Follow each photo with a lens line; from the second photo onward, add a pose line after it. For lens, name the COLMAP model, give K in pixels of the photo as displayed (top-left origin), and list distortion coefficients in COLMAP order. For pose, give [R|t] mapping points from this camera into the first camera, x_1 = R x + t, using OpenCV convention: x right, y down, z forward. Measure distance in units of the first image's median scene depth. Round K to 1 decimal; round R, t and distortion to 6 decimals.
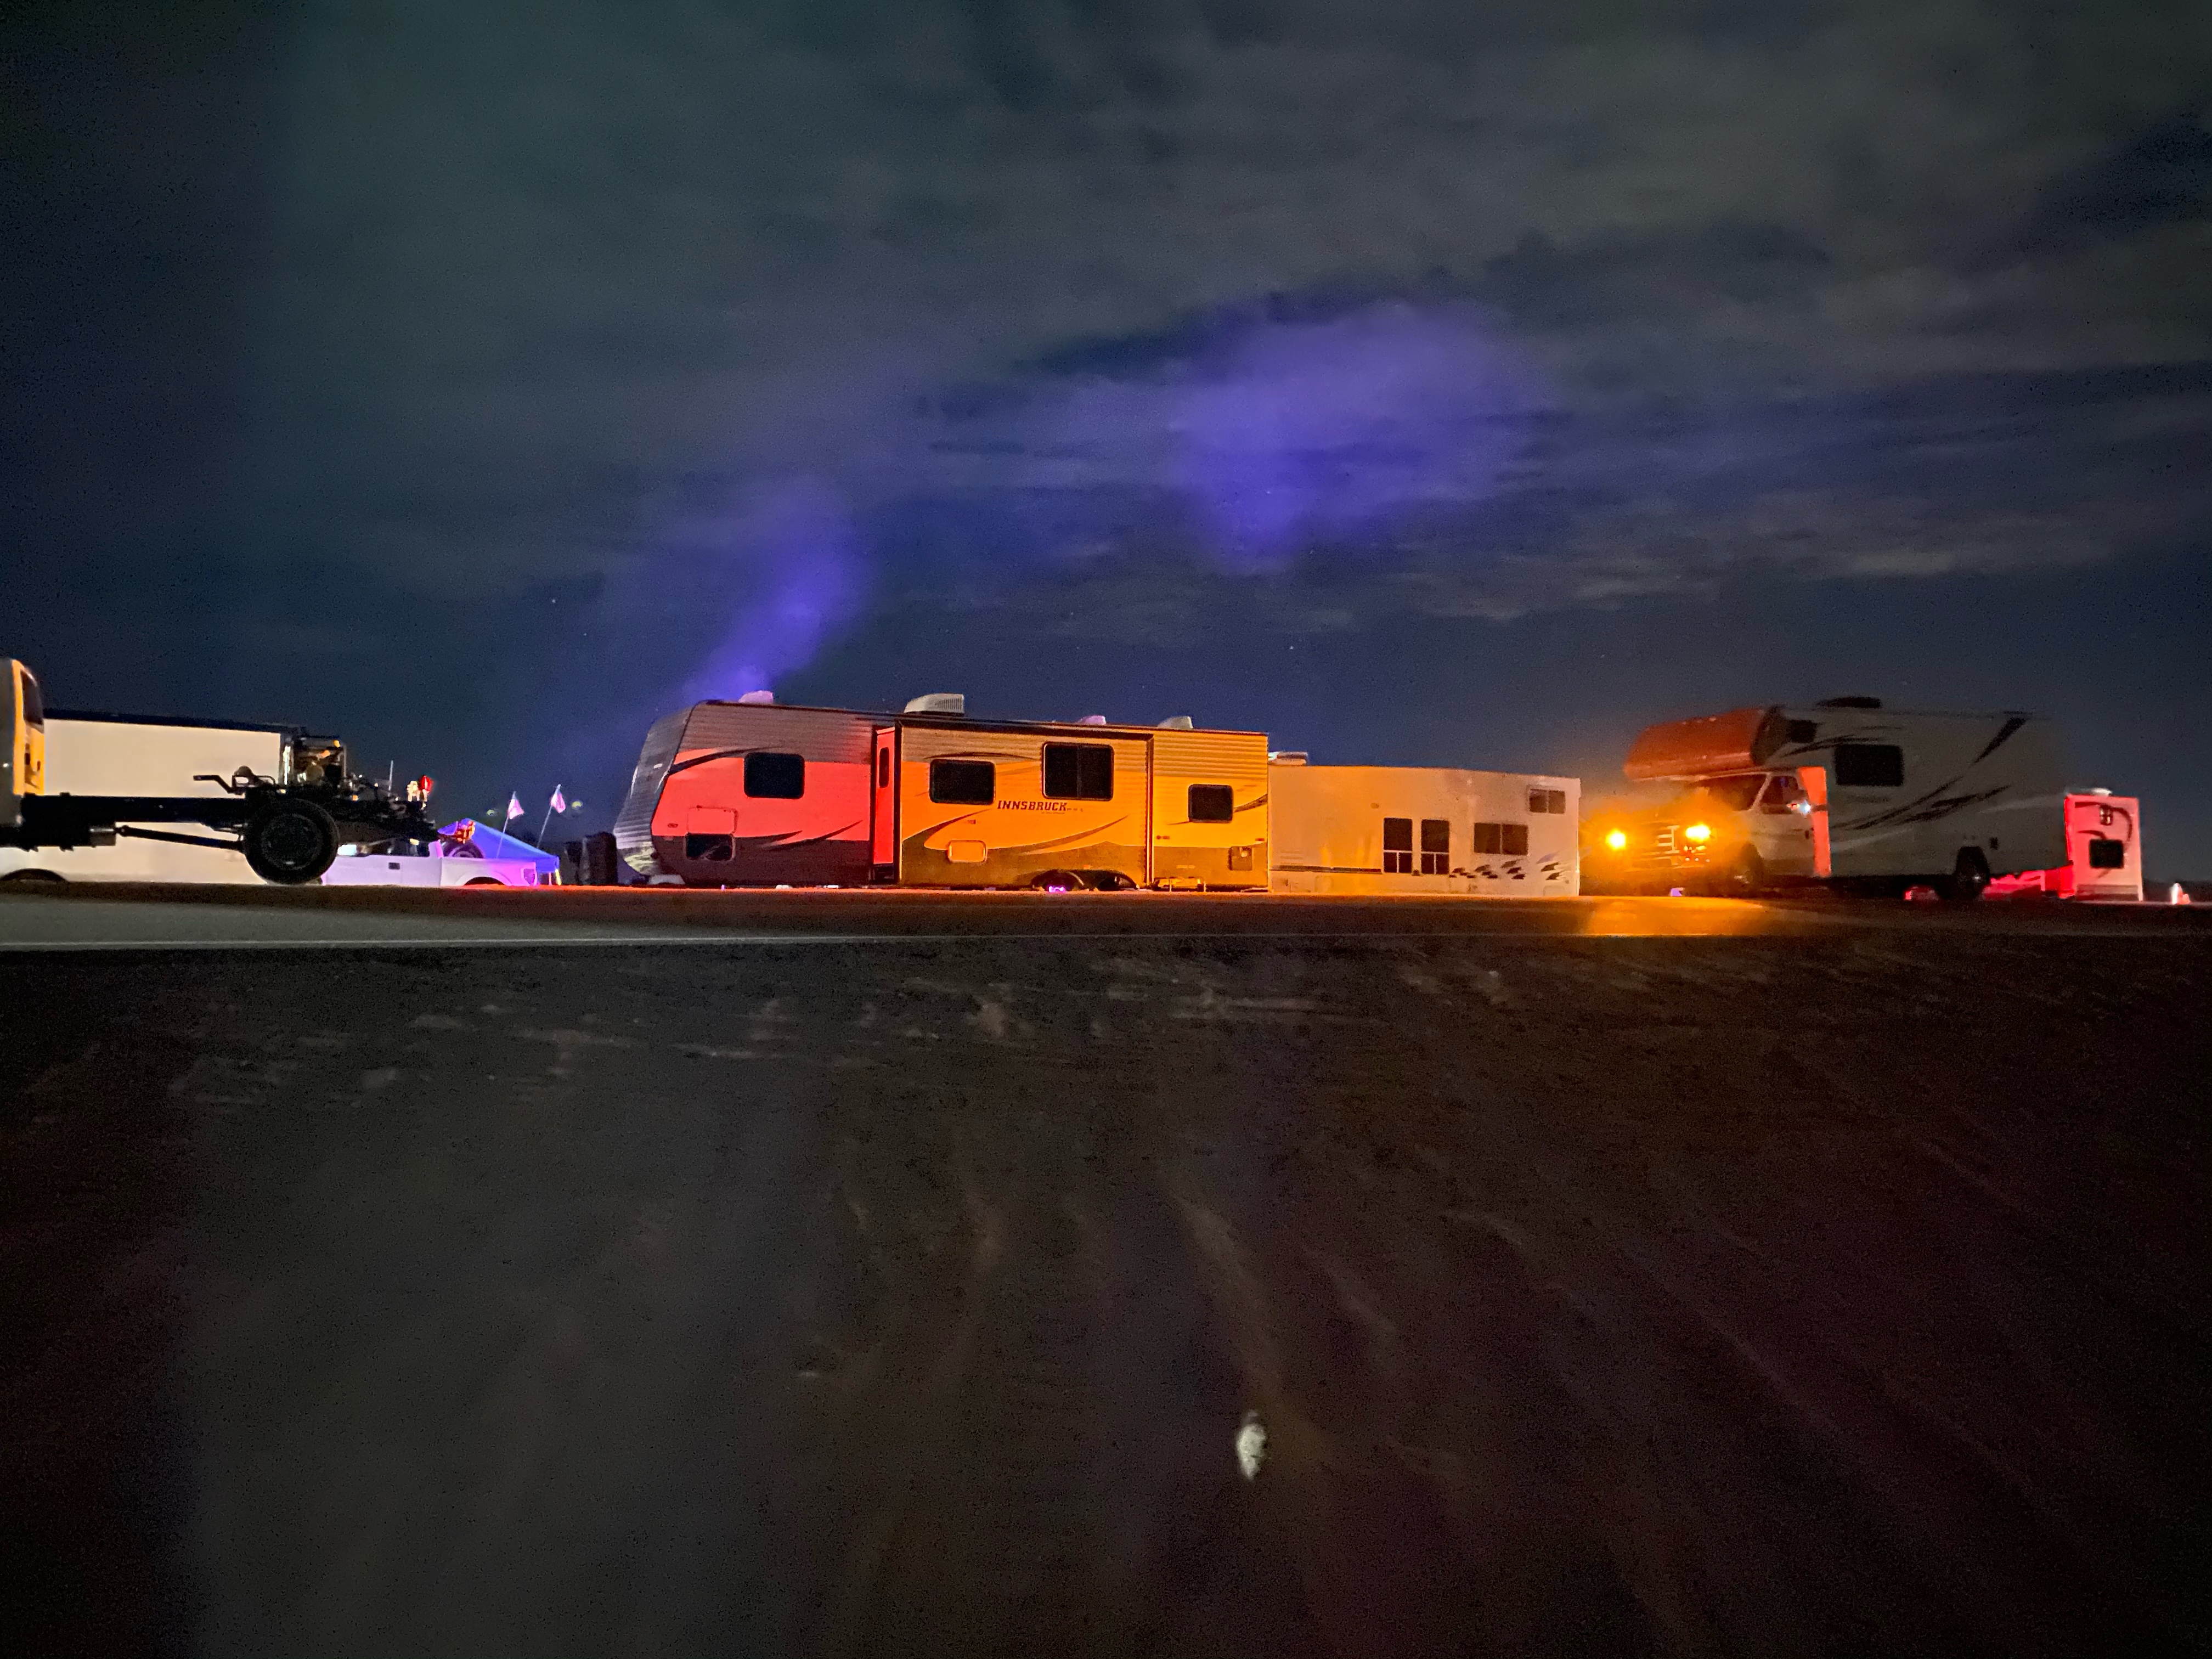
lens RADIAL K [[1707.6, 0, 1106.0], [0, 1707.6, 829.5], [0, 0, 1]] dist [0.077598, -0.000693]
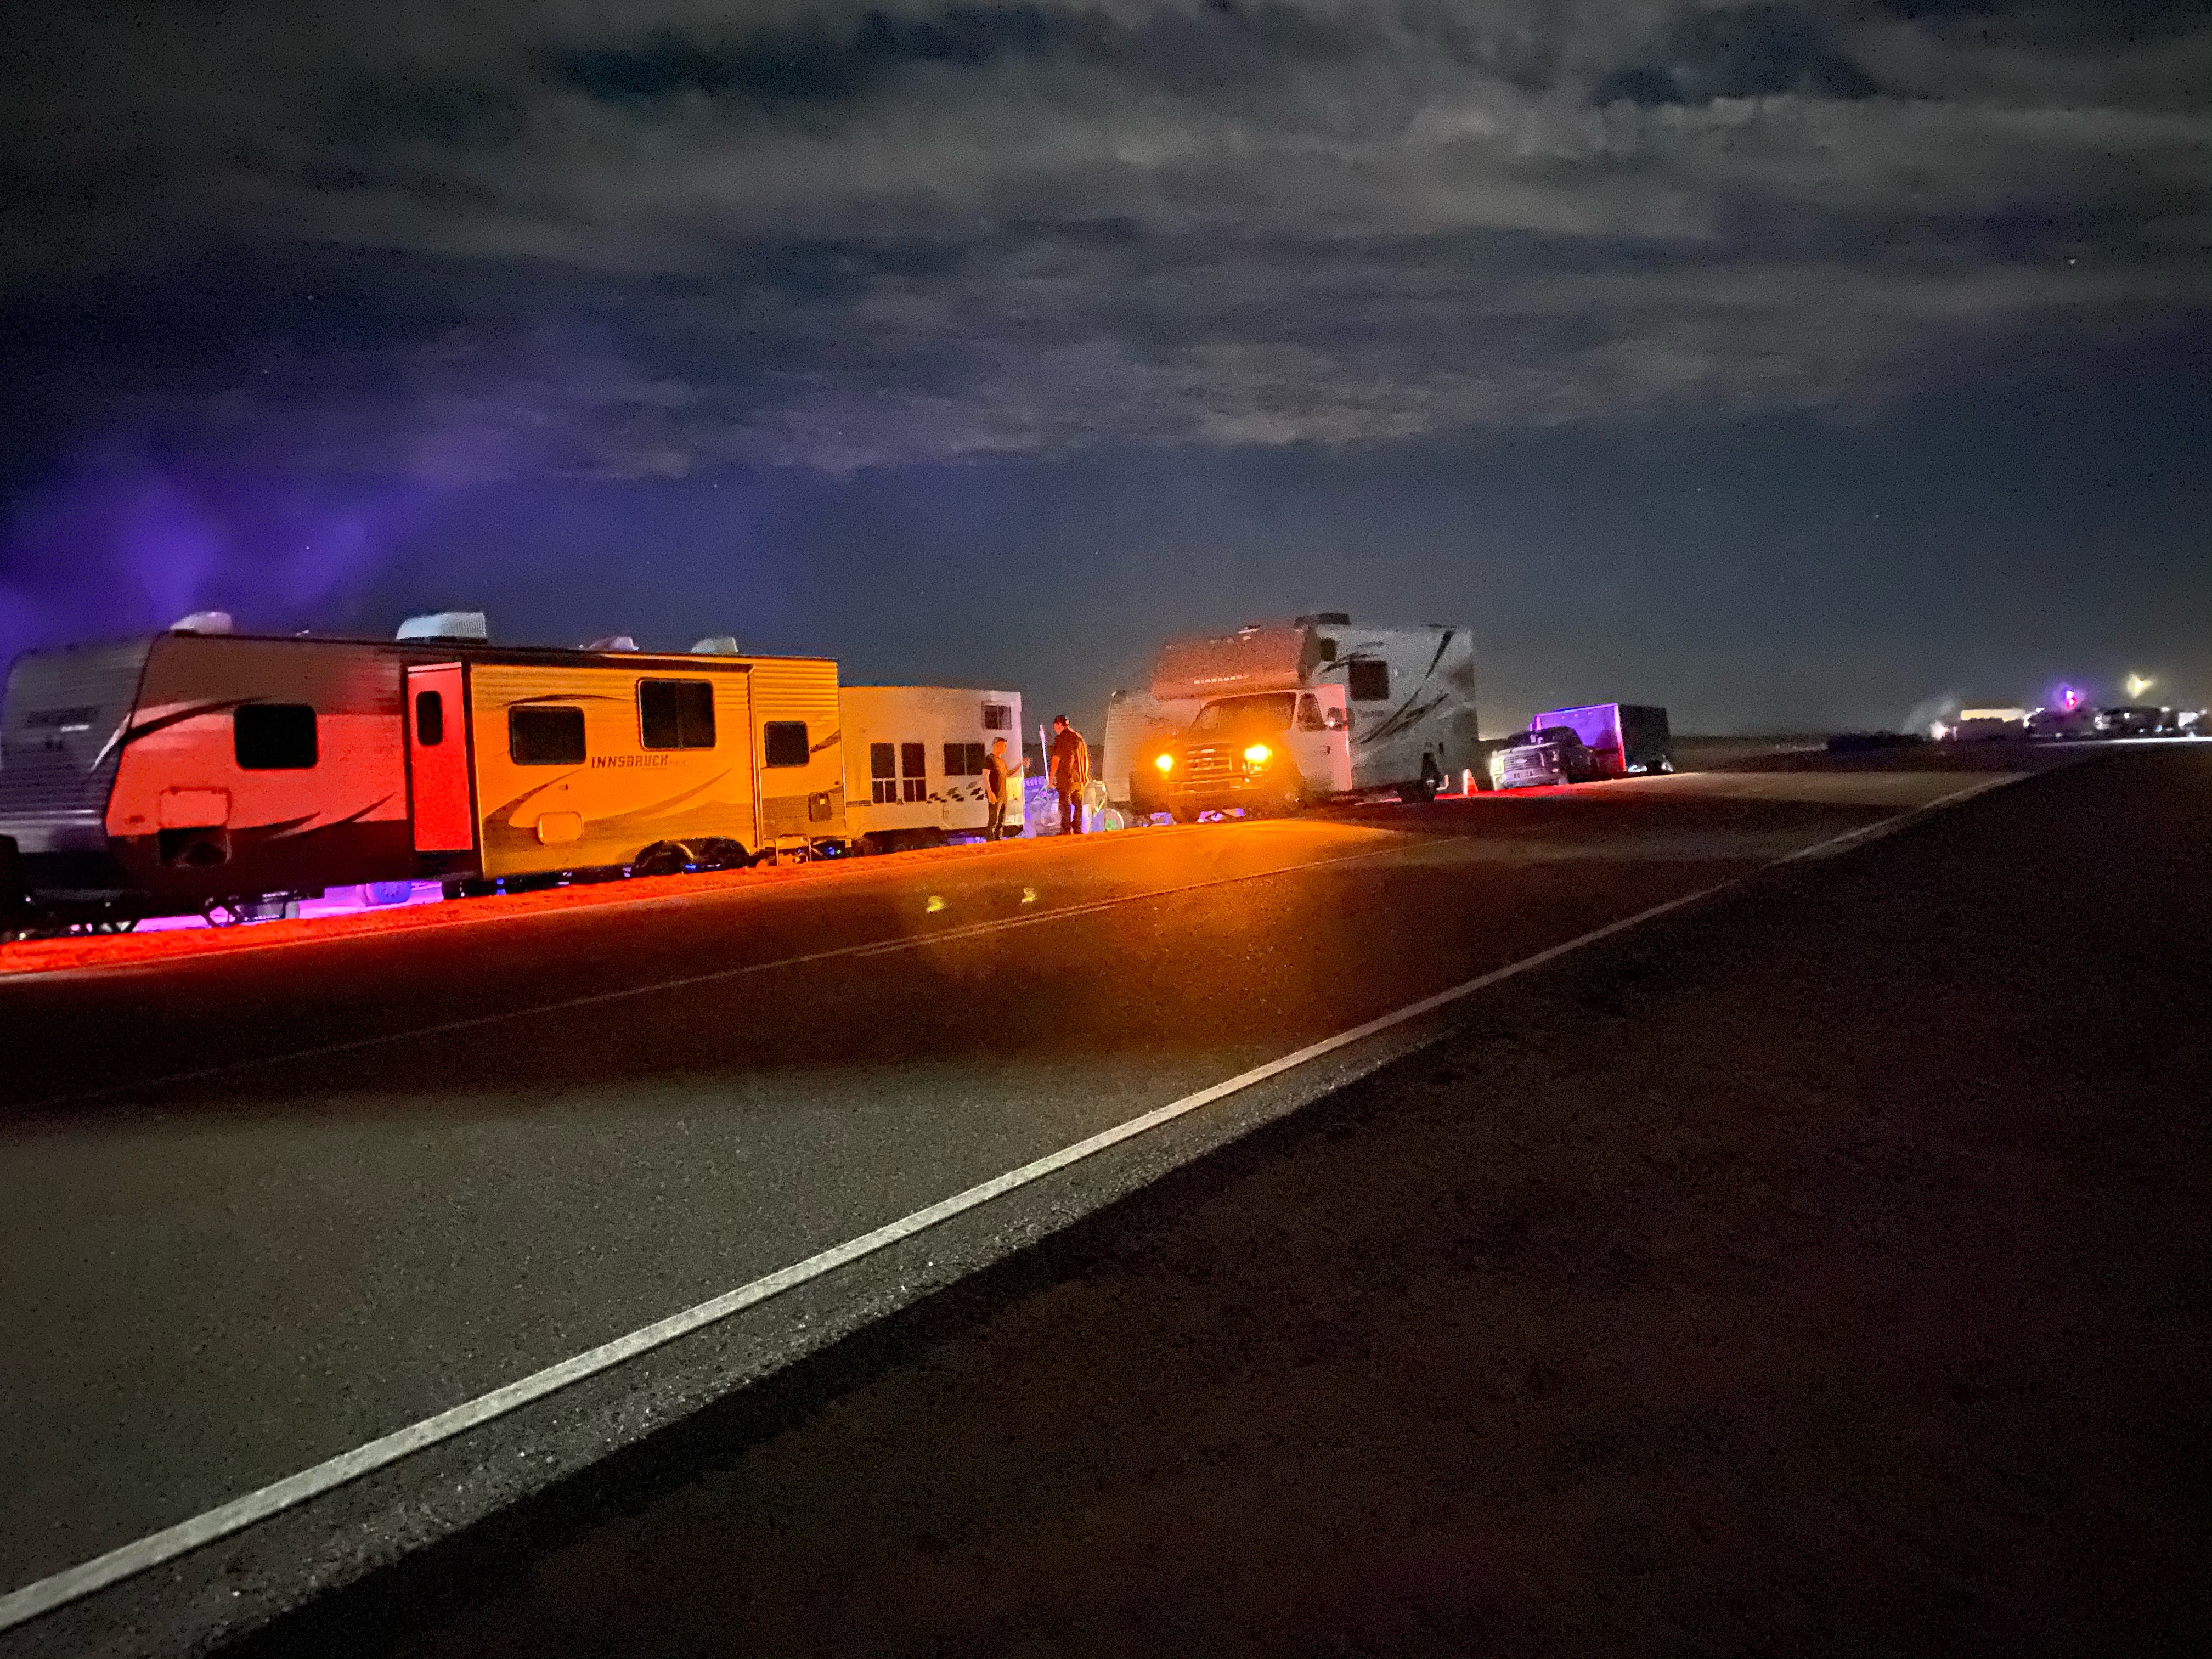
lens RADIAL K [[1687.3, 0, 1106.0], [0, 1687.3, 829.5], [0, 0, 1]] dist [0.007901, 0.004448]
pose [[0.861450, -0.066595, 0.503457, -0.237087], [0.032285, 0.996541, 0.076576, -0.033570], [-0.506815, -0.049712, 0.860620, 0.219032]]
